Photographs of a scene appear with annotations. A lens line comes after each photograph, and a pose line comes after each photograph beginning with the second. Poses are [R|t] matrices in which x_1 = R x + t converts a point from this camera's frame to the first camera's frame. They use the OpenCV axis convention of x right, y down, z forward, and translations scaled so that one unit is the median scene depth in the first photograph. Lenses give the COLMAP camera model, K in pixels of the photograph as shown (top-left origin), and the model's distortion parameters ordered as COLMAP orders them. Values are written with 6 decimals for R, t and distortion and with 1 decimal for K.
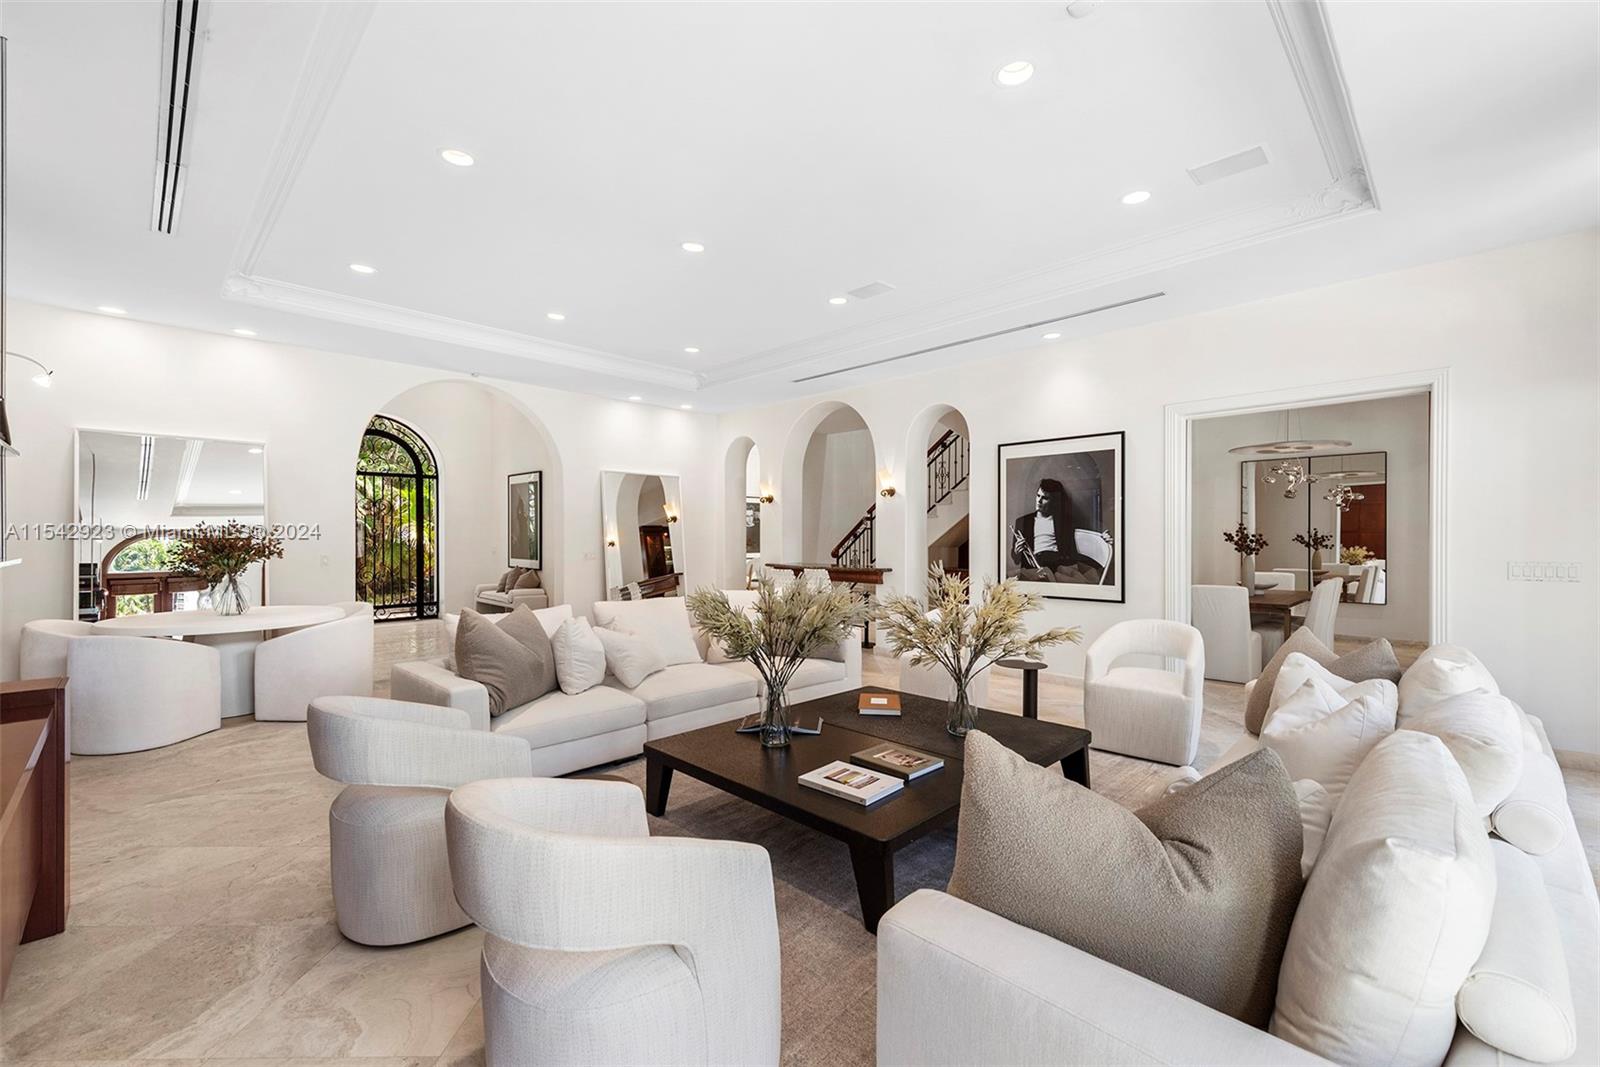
lens RADIAL K [[669.7, 0, 798.0], [0, 669.7, 546.4], [0, 0, 1]] dist [0.012054, -0.000108]
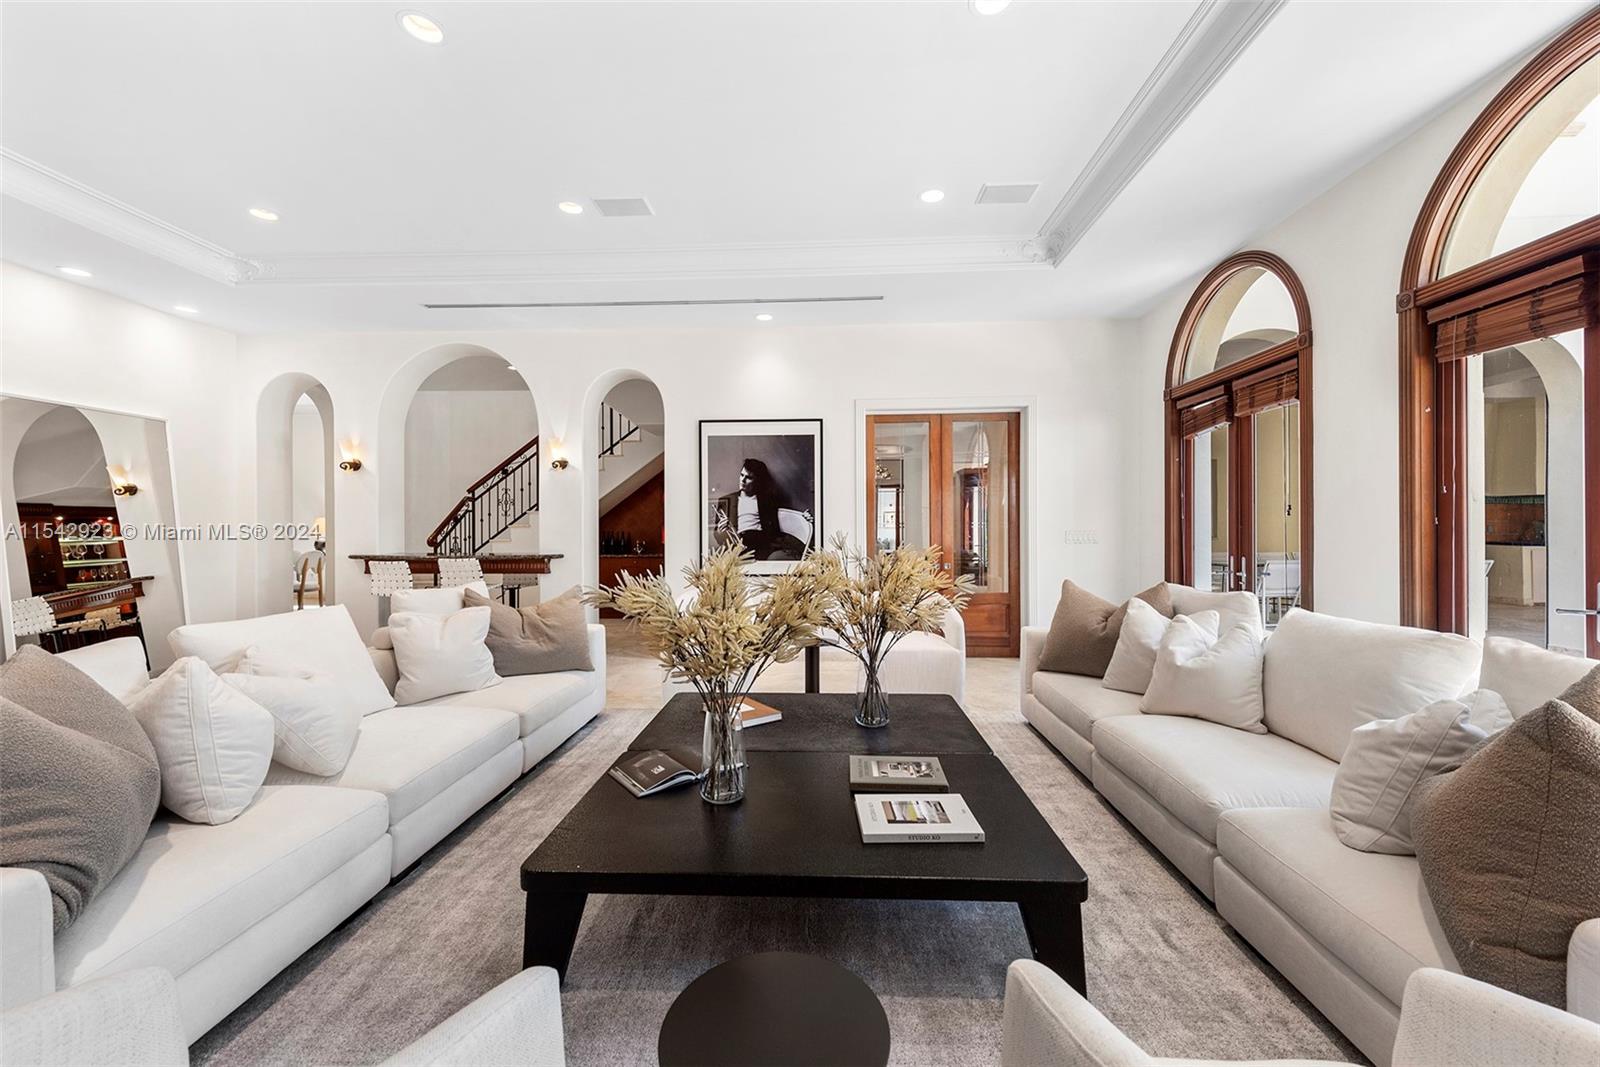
lens RADIAL K [[630.3, 0, 800.0], [0, 630.3, 533.5], [0, 0, 1]] dist [0.011574, -0.000050]
pose [[0.736845, -0.008541, 0.676007, -0.216399], [0.013680, 0.999904, -0.002278, 0.015169], [-0.675923, 0.010926, 0.736891, 0.248838]]
